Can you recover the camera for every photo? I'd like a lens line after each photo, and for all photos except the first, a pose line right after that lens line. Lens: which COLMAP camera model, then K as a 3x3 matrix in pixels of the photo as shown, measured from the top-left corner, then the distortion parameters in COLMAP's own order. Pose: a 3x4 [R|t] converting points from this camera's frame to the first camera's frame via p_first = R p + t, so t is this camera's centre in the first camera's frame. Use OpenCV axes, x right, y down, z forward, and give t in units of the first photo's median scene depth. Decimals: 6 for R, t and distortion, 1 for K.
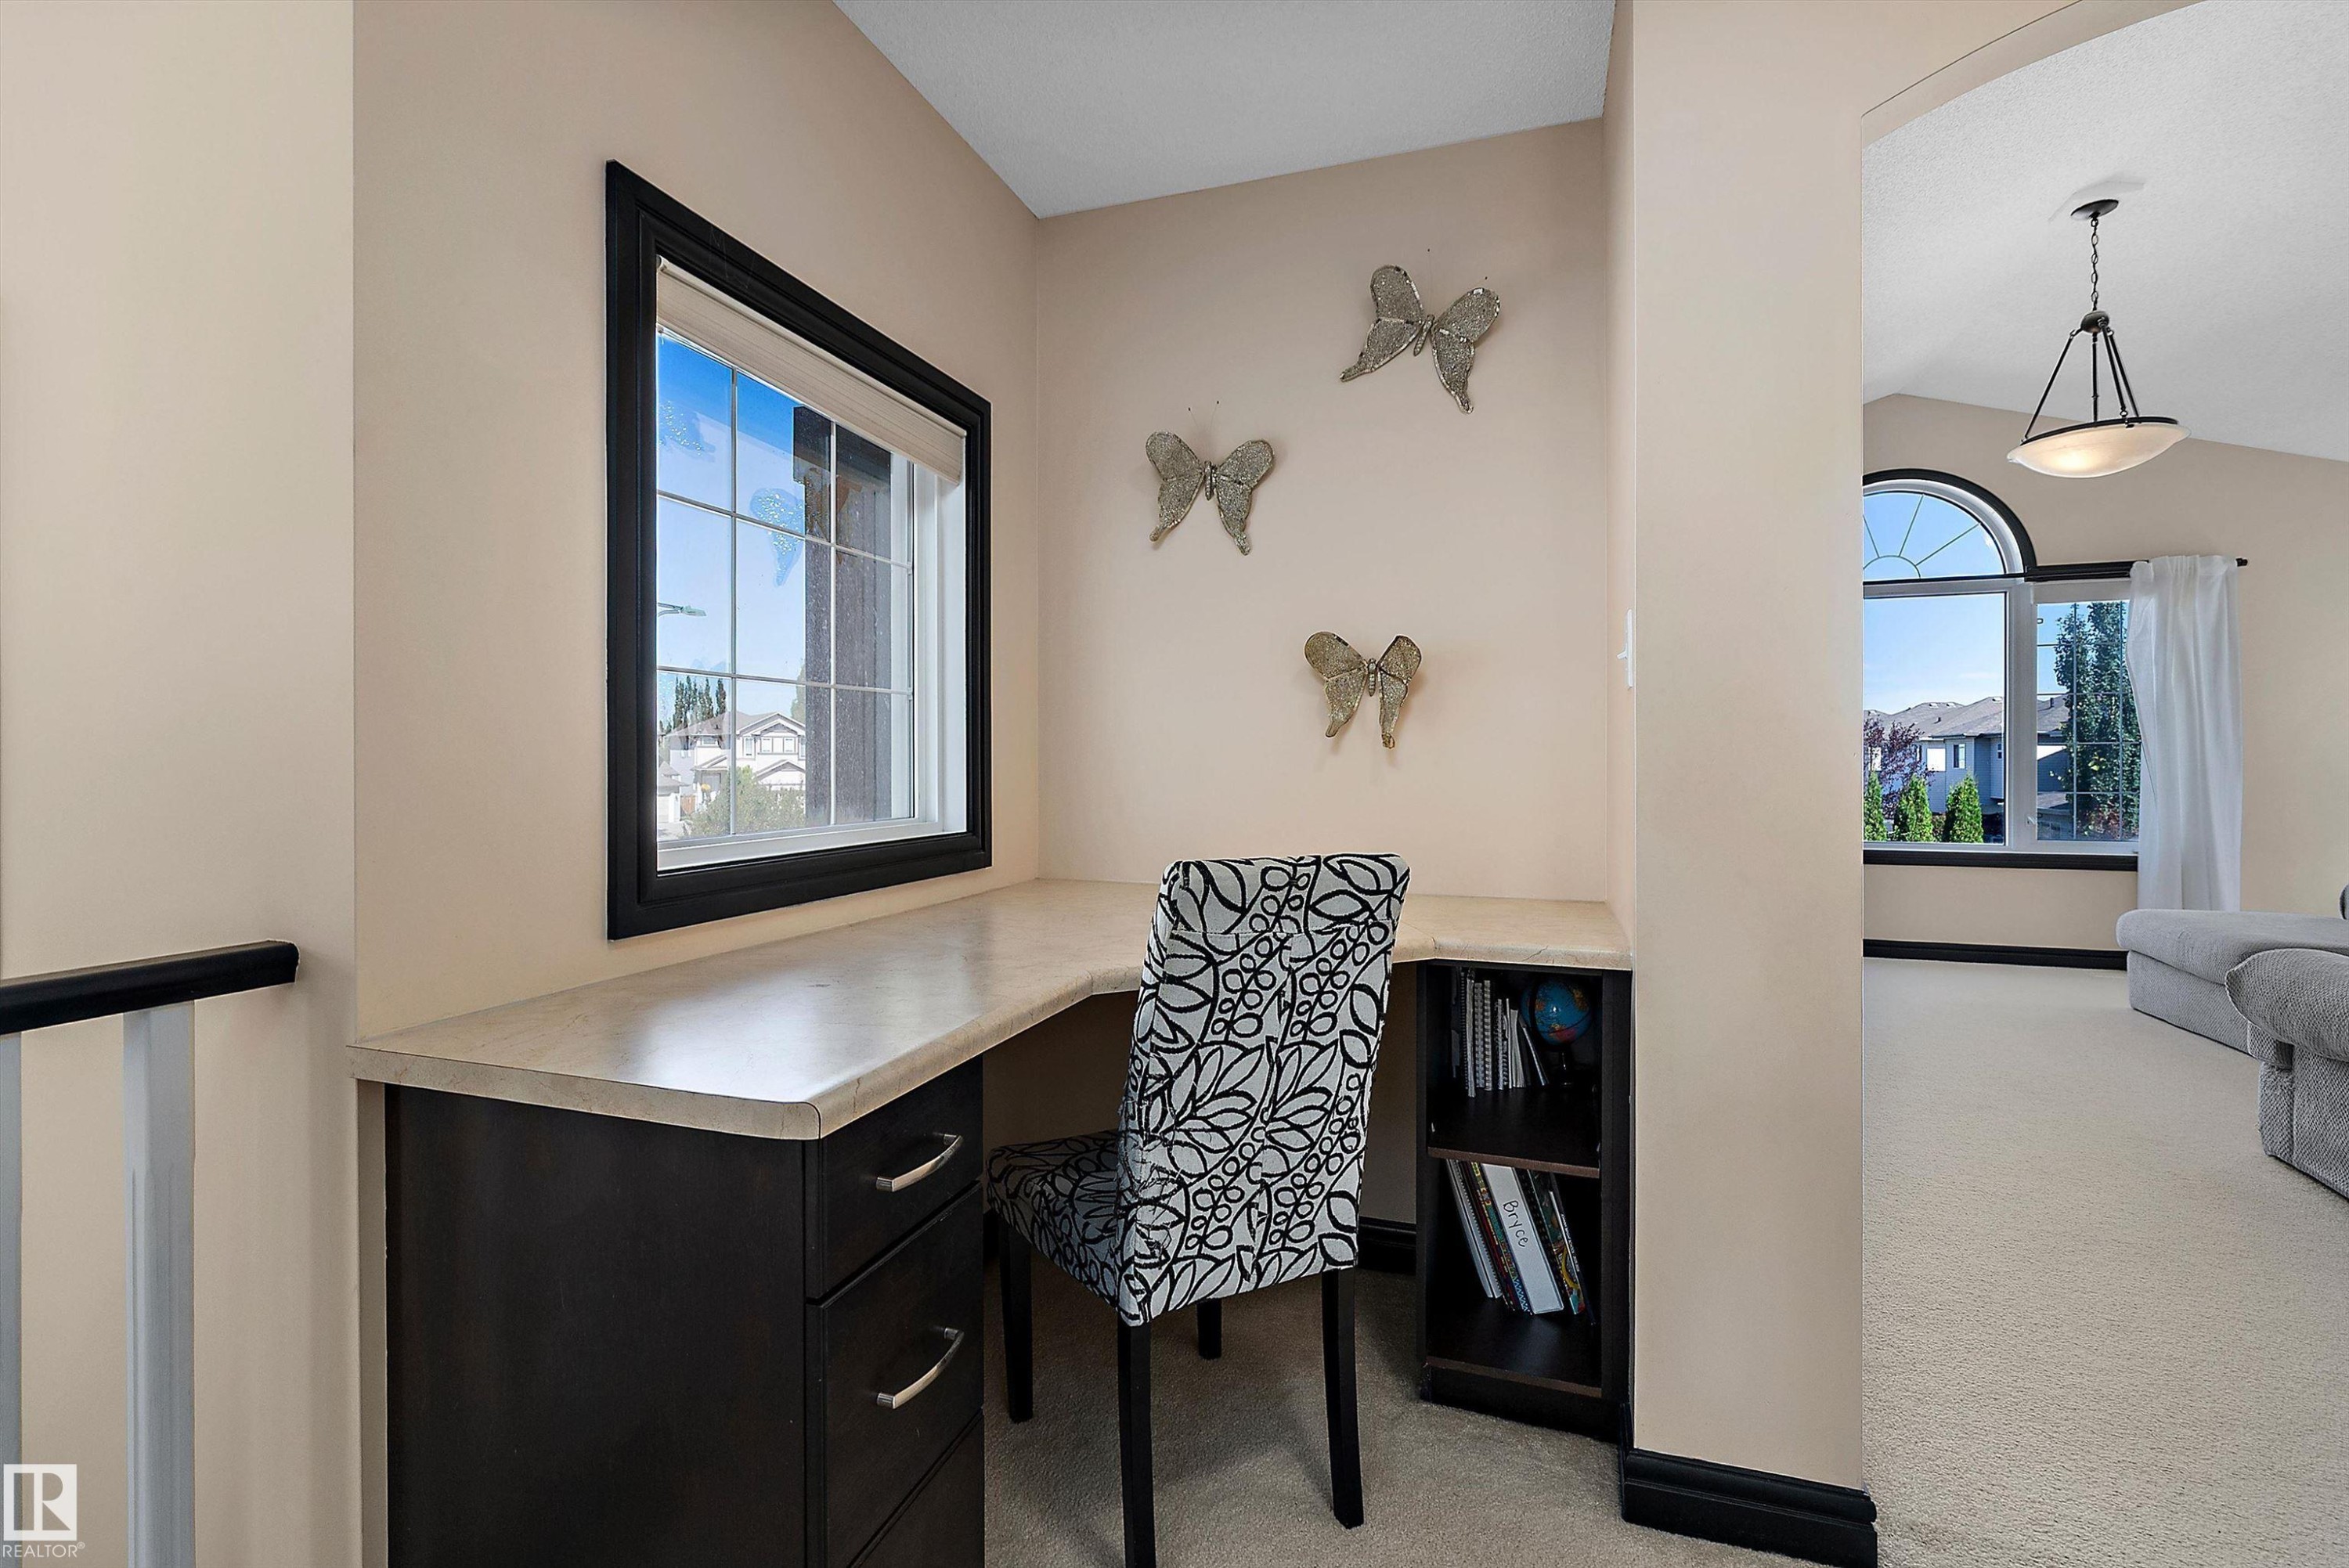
lens RADIAL K [[1067.4, 0, 1157.4], [0, 1067.4, 767.4], [0, 0, 1]] dist [-0.002946, 0.000113]
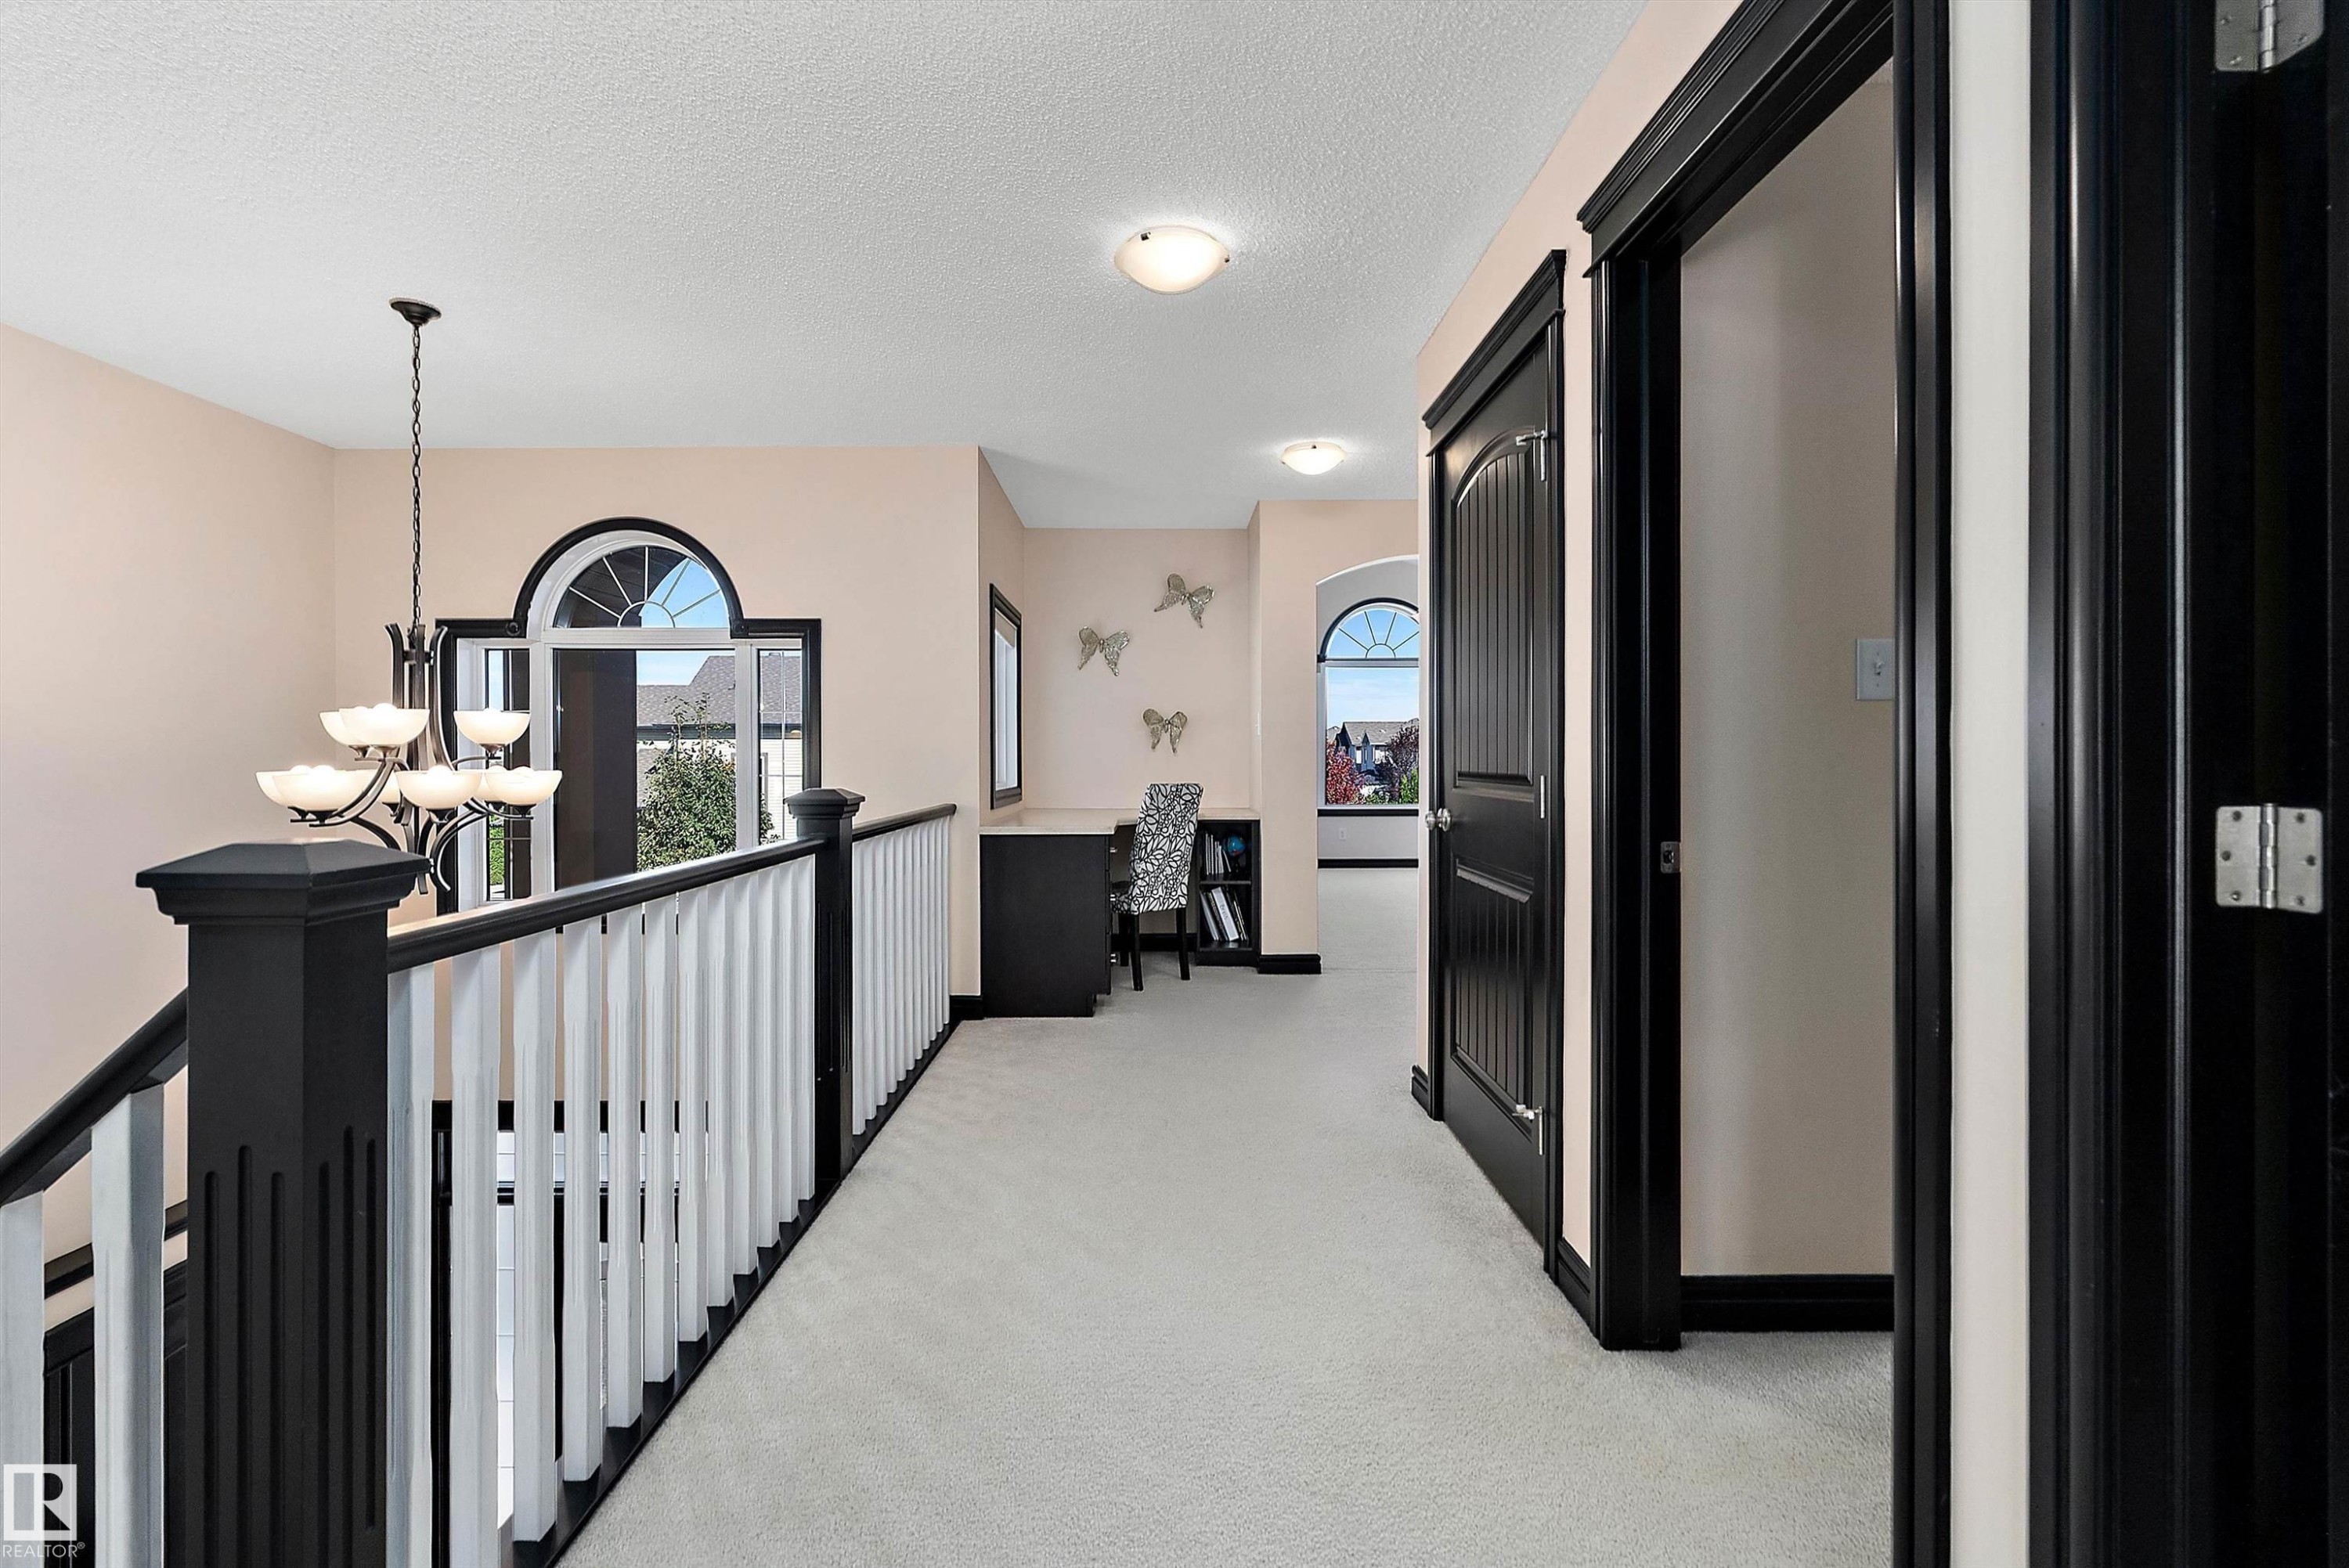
lens RADIAL K [[1067.4, 0, 1166.5], [0, 1067.4, 768.3], [0, 0, 1]] dist [-0.002946, 0.000113]
pose [[0.939688, -0.004939, 0.341998, -0.783075], [0.003782, 0.999985, 0.004052, 0.010281], [-0.342013, -0.002514, 0.939692, -1.645559]]
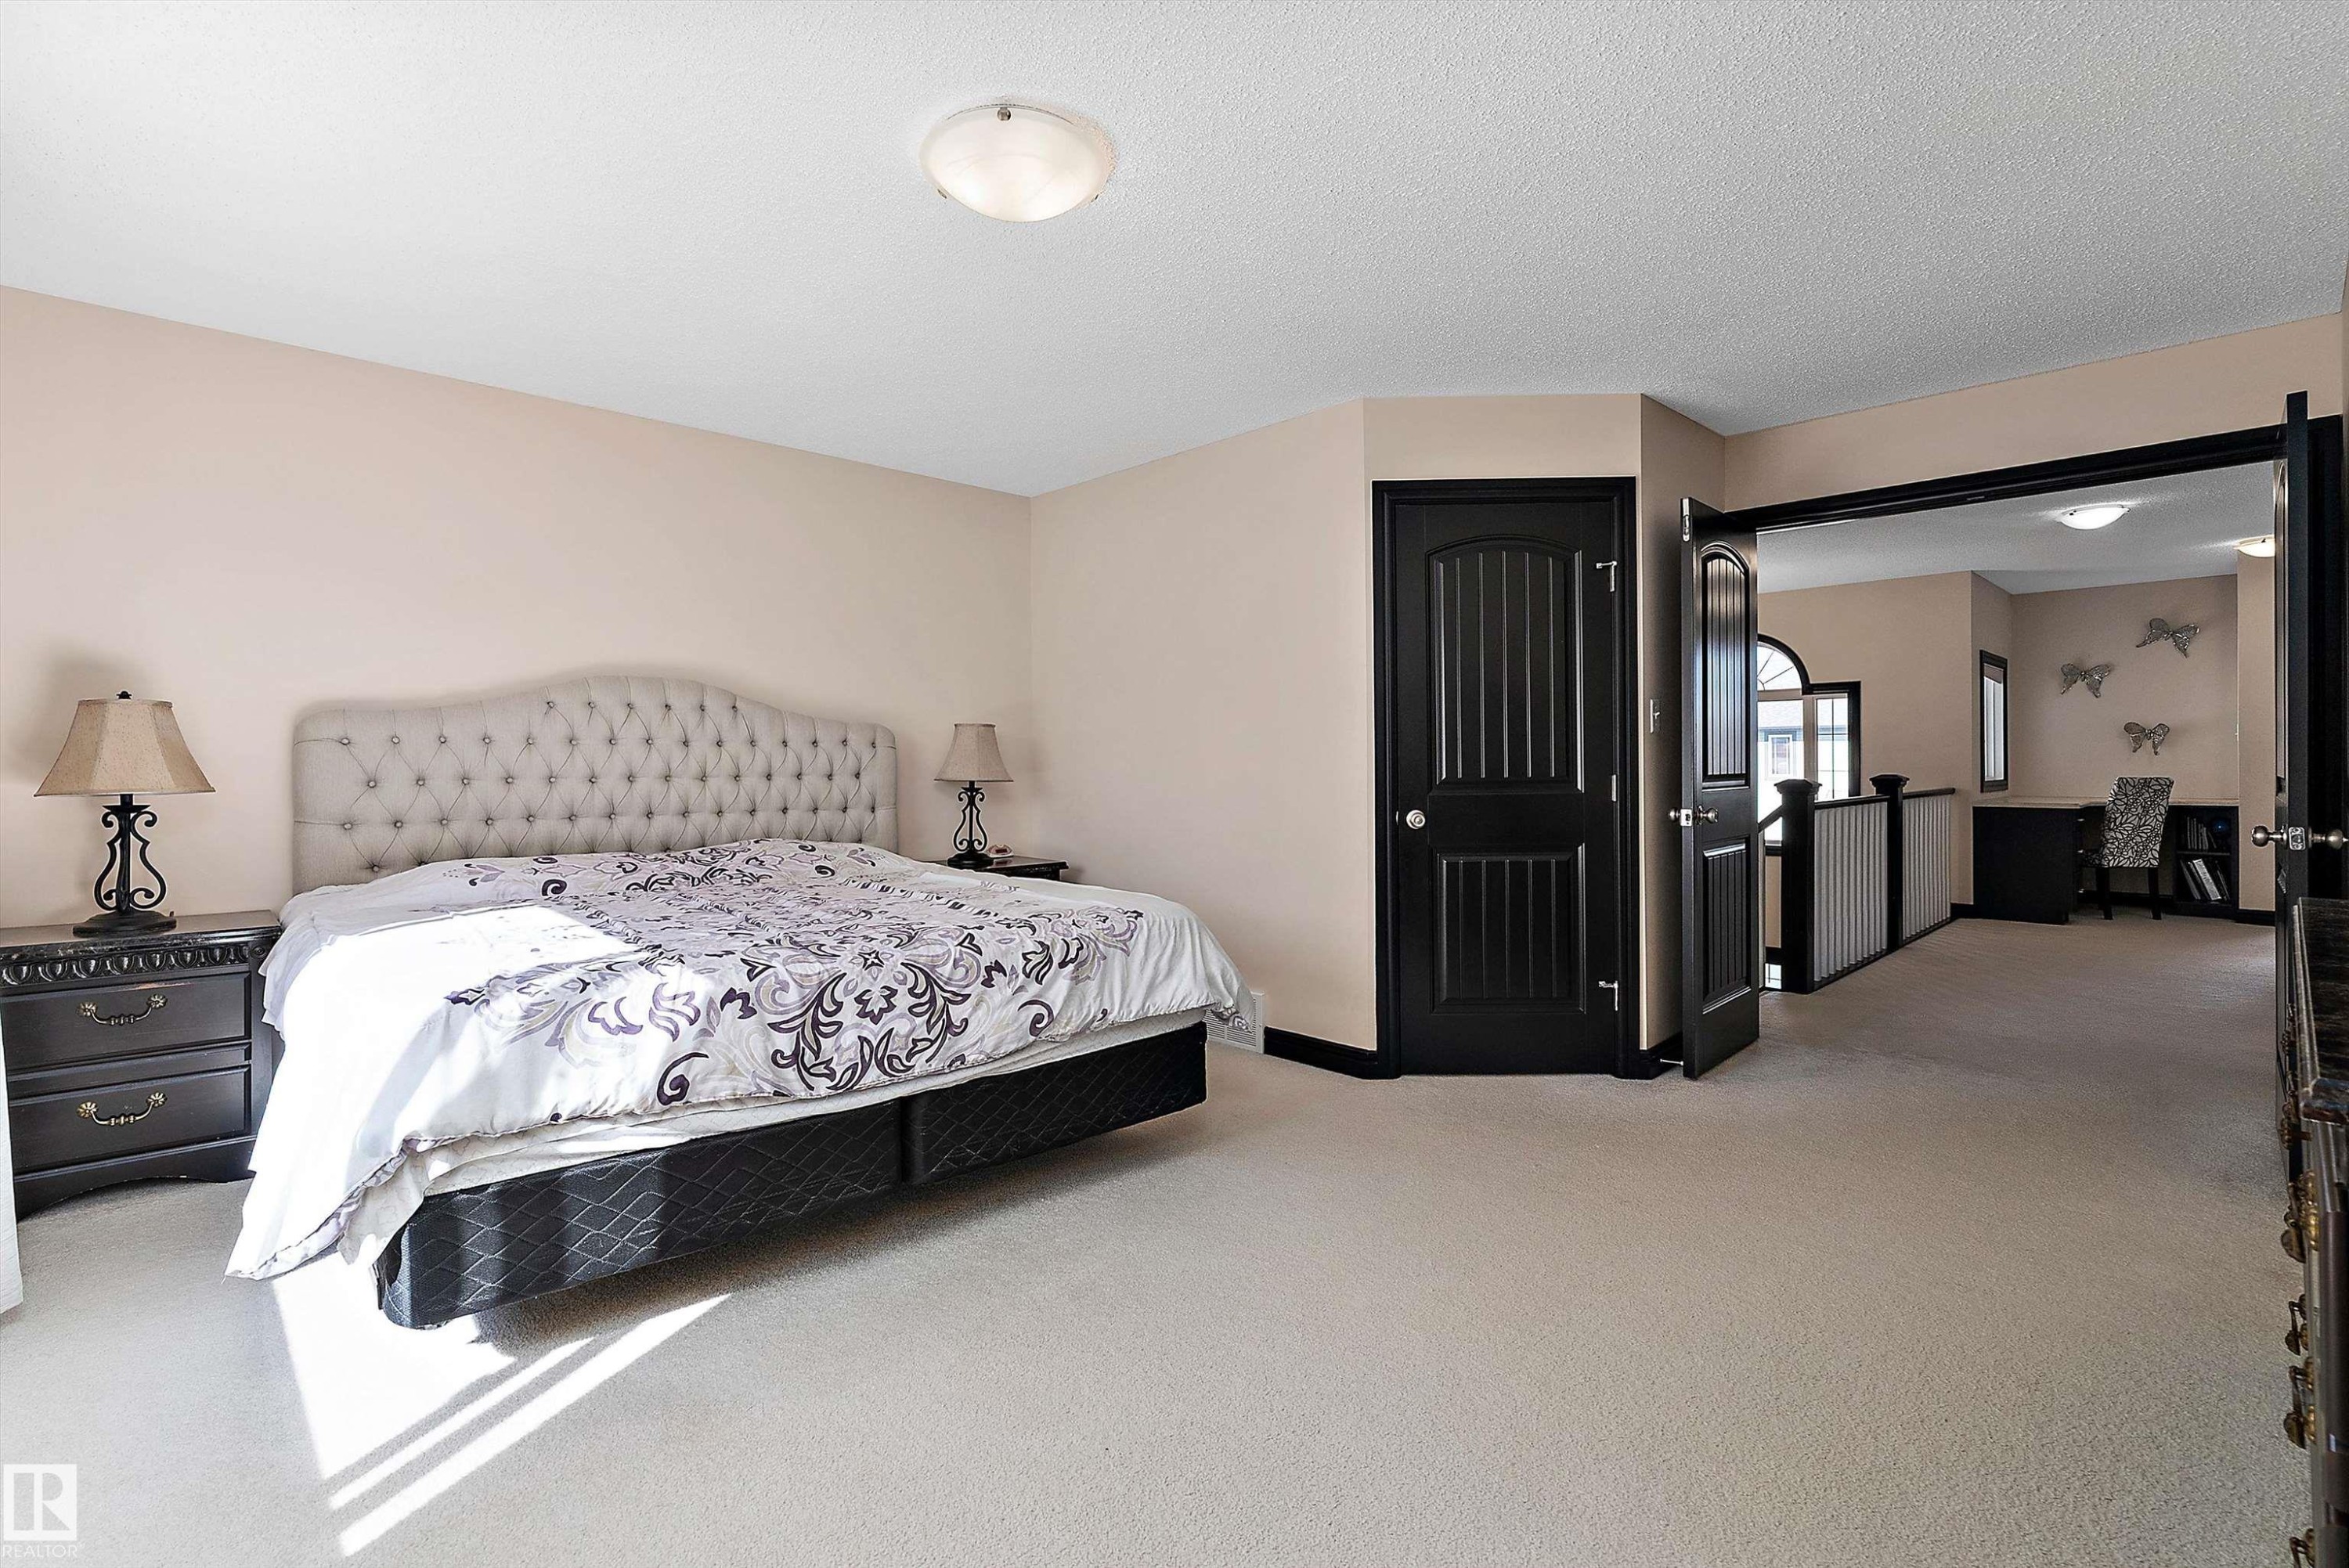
lens RADIAL K [[1067.4, 0, 1154.7], [0, 1067.4, 768.2], [0, 0, 1]] dist [-0.002946, 0.000113]
pose [[0.891152, -0.003899, -0.453688, -1.221410], [0.002959, 0.999992, -0.002783, 0.026023], [0.453695, 0.001138, 0.891156, -3.902750]]
